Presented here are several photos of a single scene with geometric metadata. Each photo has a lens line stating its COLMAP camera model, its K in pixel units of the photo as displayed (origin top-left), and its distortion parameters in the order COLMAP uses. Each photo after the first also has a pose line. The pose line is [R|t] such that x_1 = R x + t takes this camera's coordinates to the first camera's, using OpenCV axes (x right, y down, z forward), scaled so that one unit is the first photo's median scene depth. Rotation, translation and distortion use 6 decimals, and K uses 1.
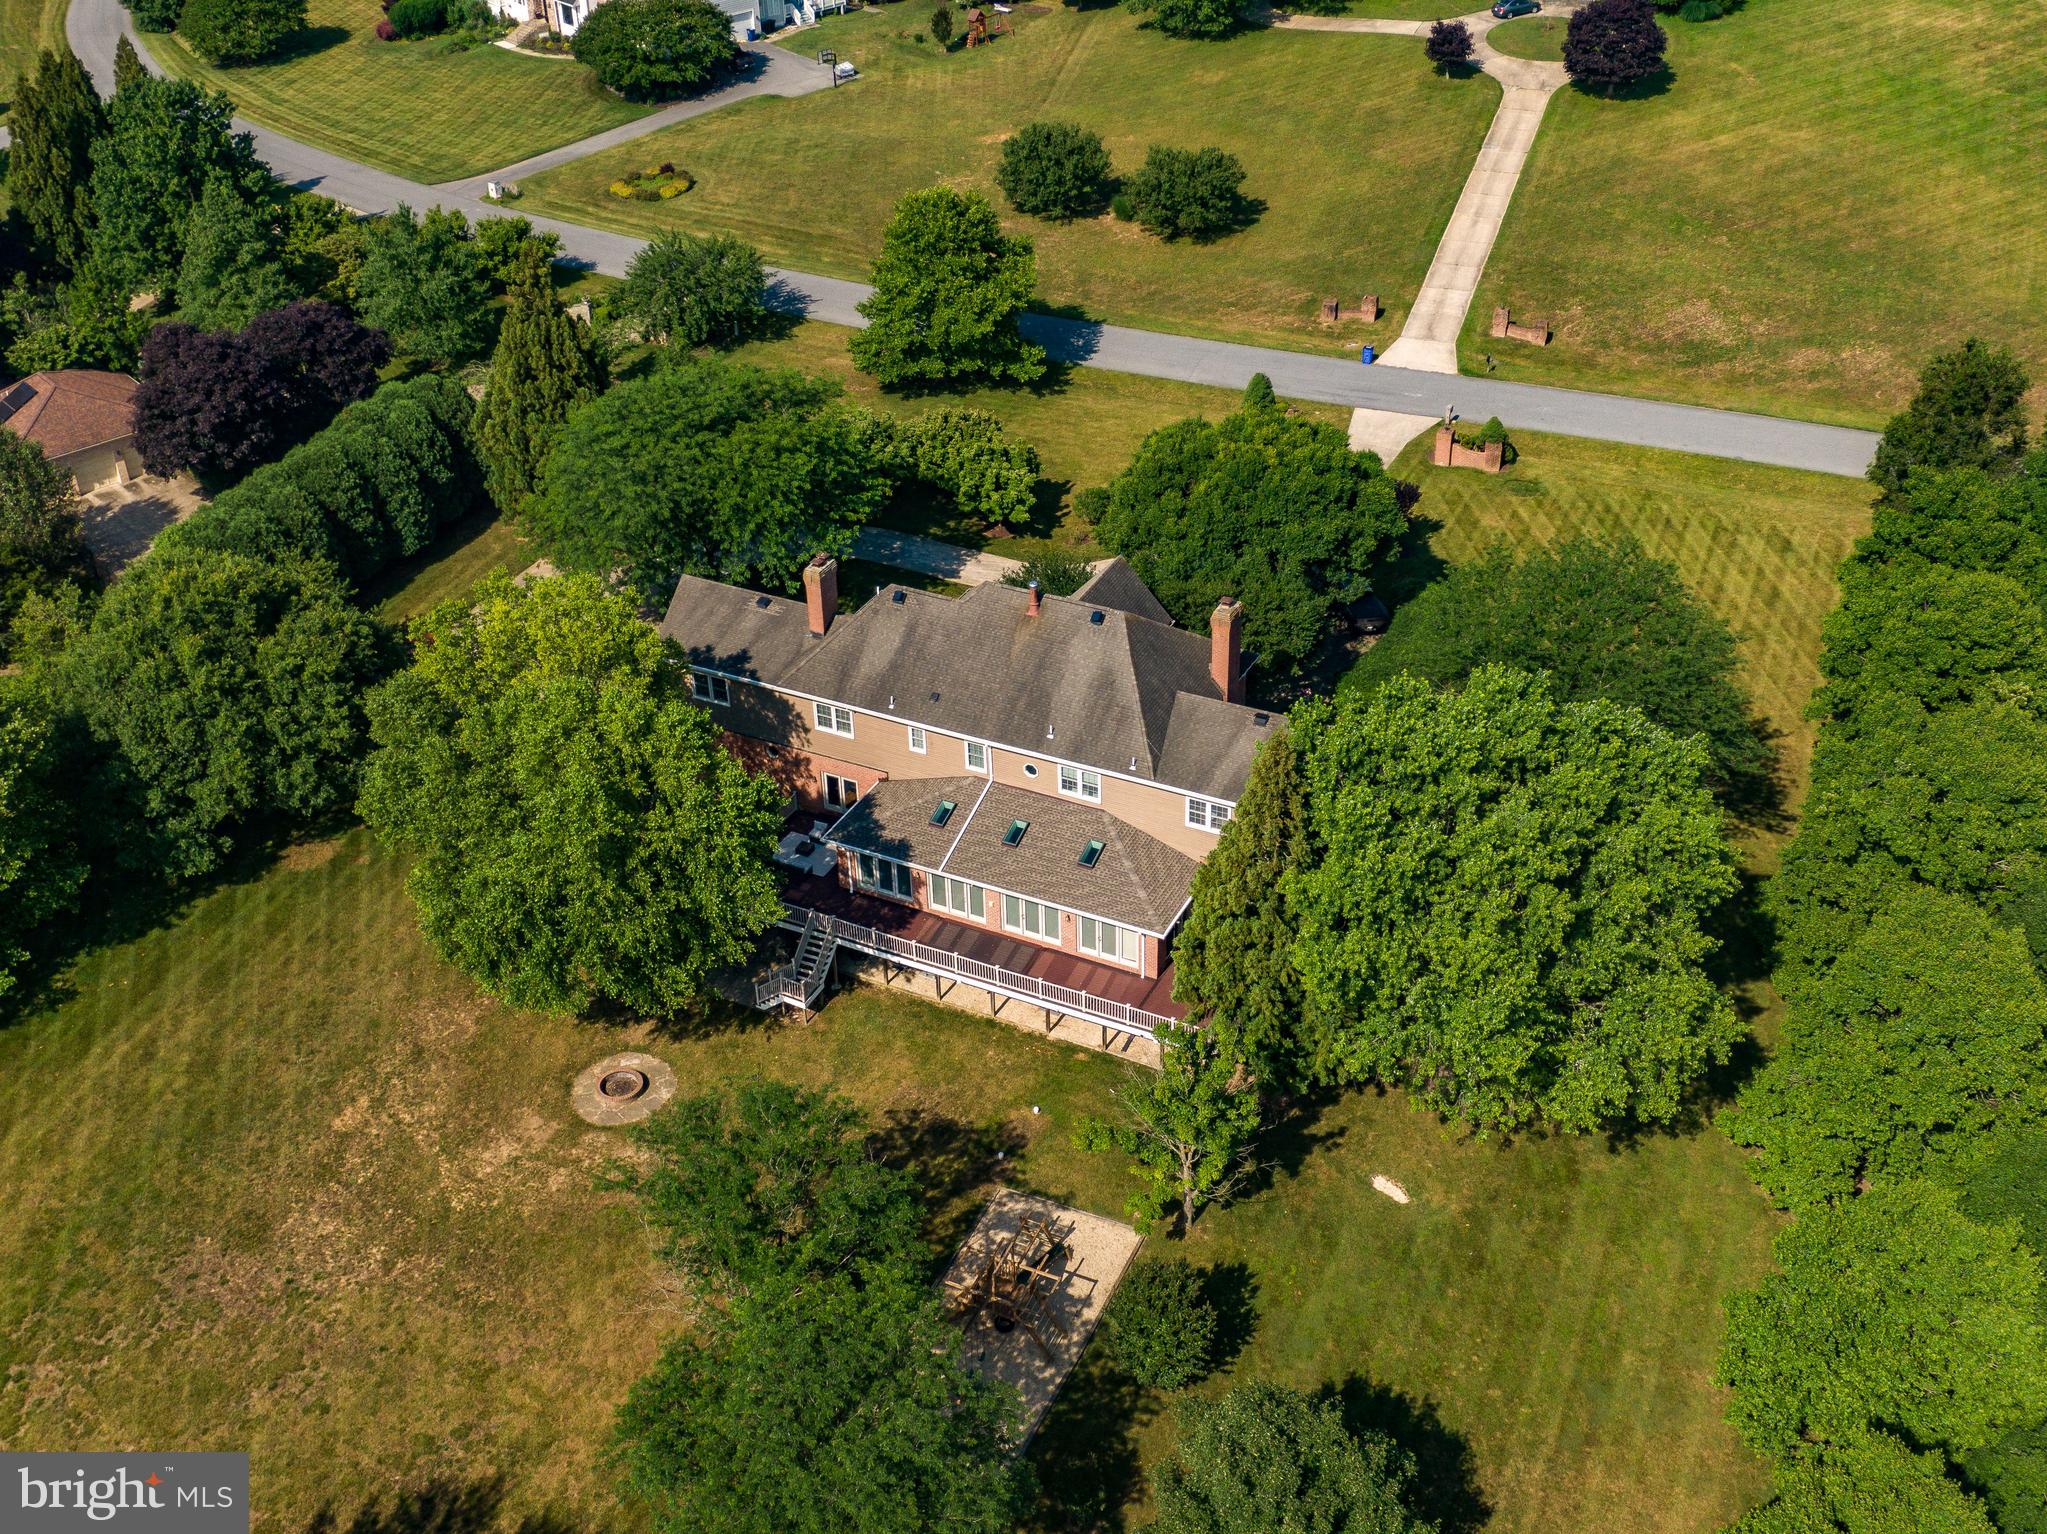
lens RADIAL K [[2296.2, 0, 1025.6], [0, 2296.2, 769.8], [0, 0, 1]] dist [0.019739, 0.000000]
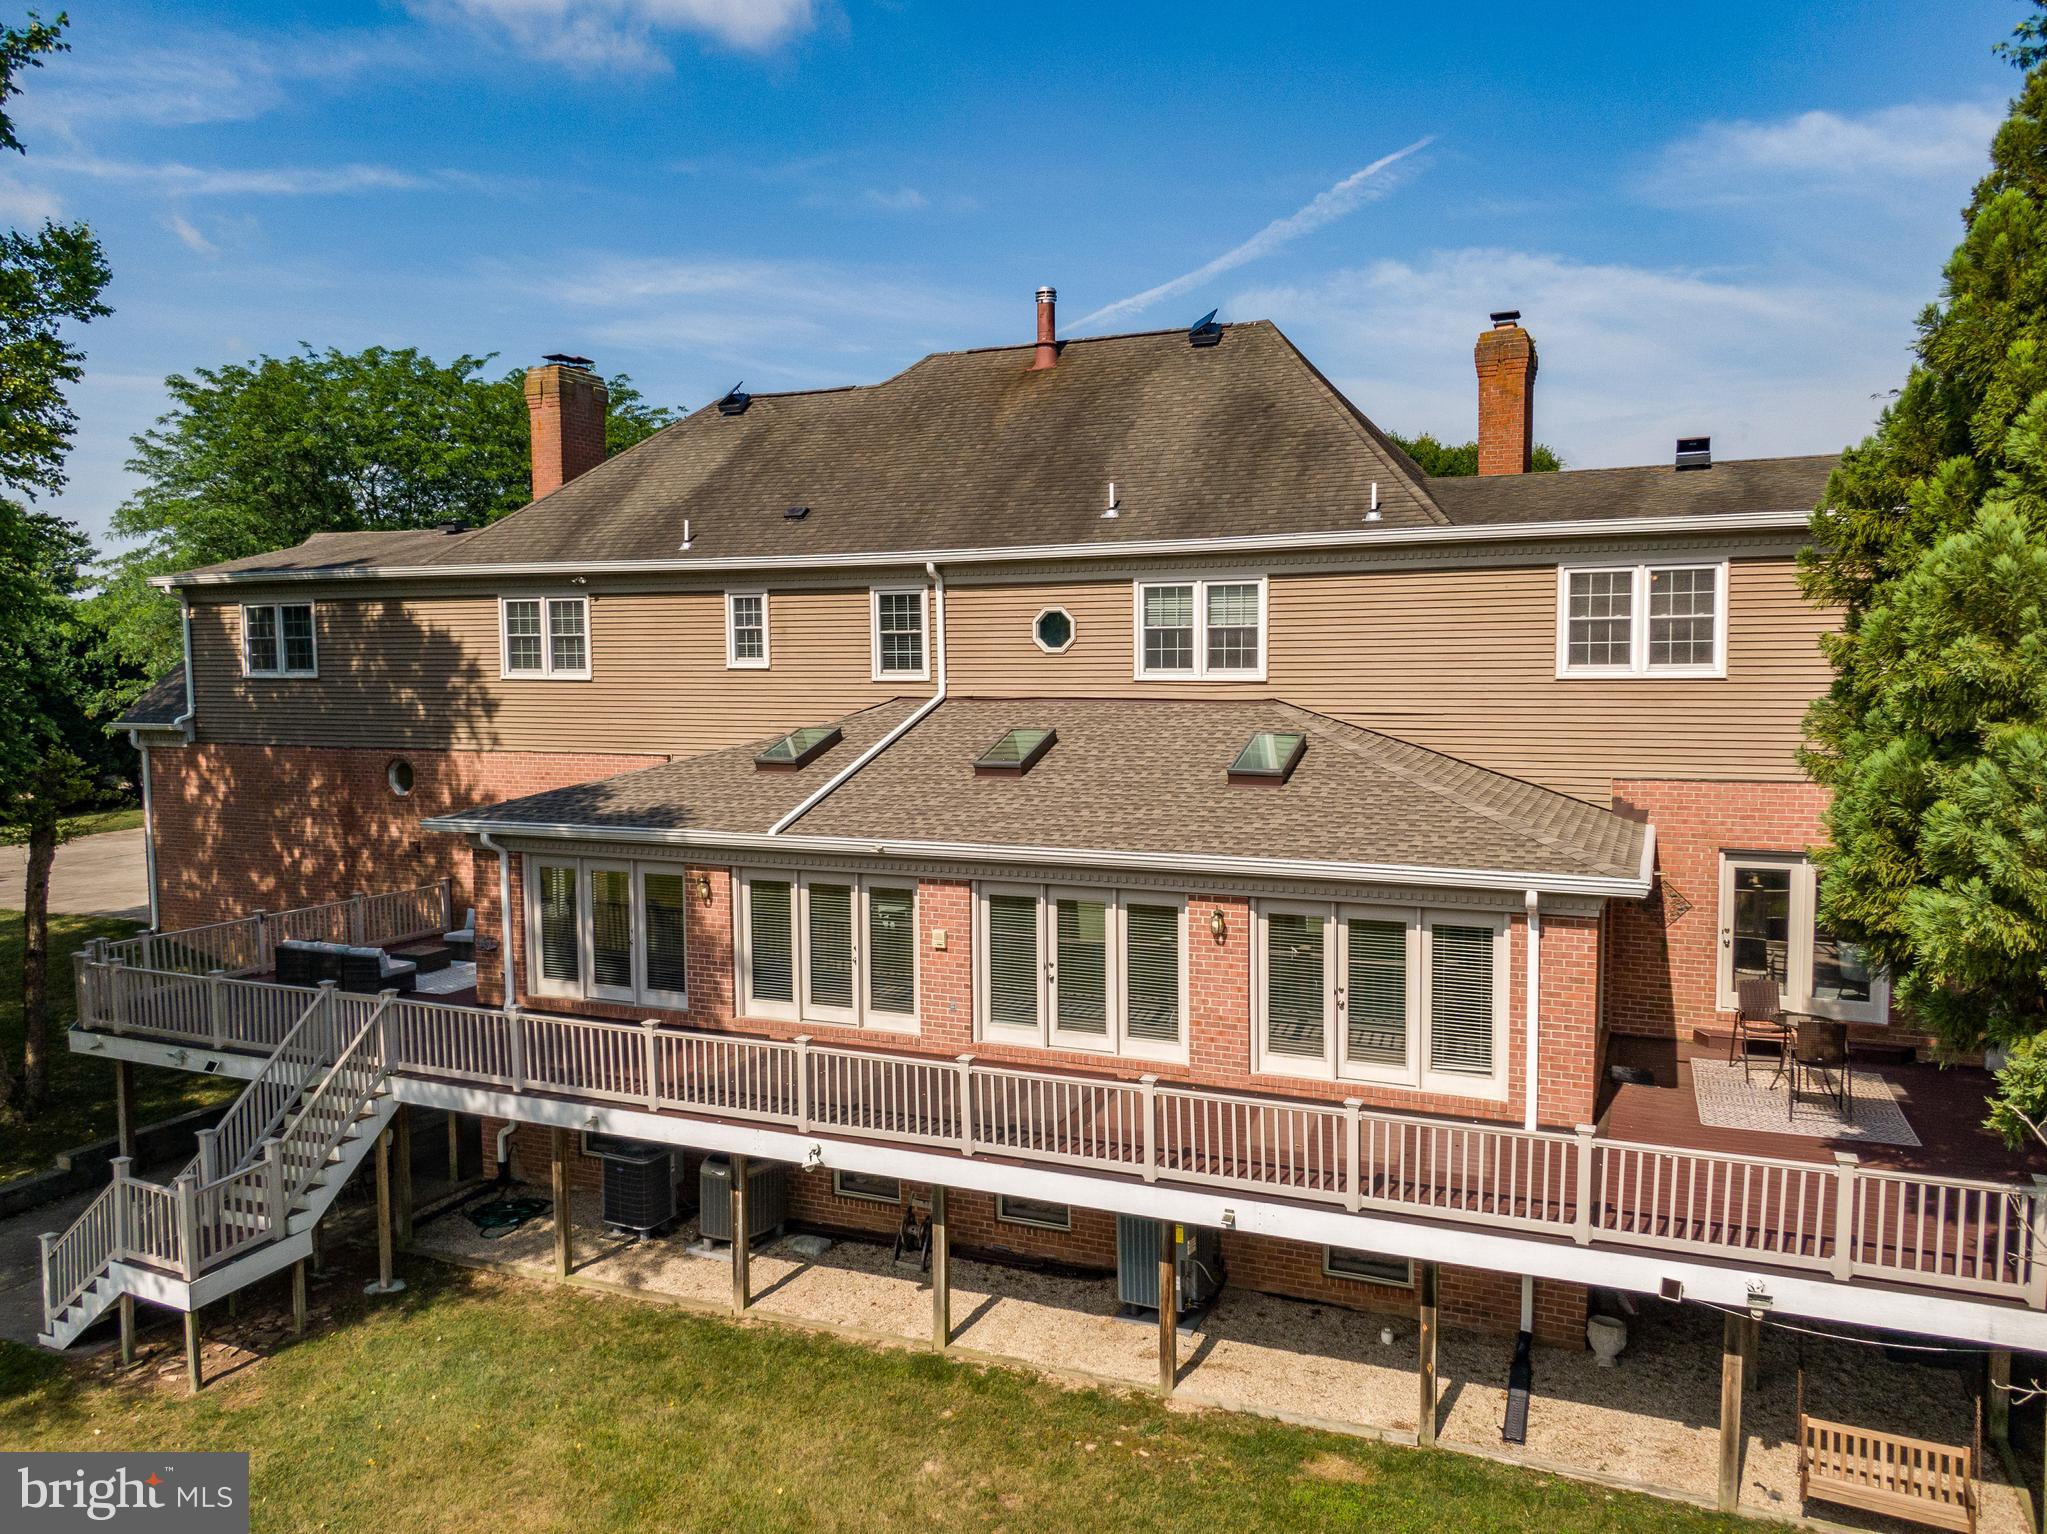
lens RADIAL K [[1476.7, 0, 1011.4], [0, 1476.7, 770.8], [0, 0, 1]] dist [0.012827, -0.005694]
pose [[0.999357, 0.006139, 0.035322, -0.008572], [0.013347, 0.850711, -0.525464, 0.095915], [-0.033274, 0.525598, 0.850082, 0.567516]]
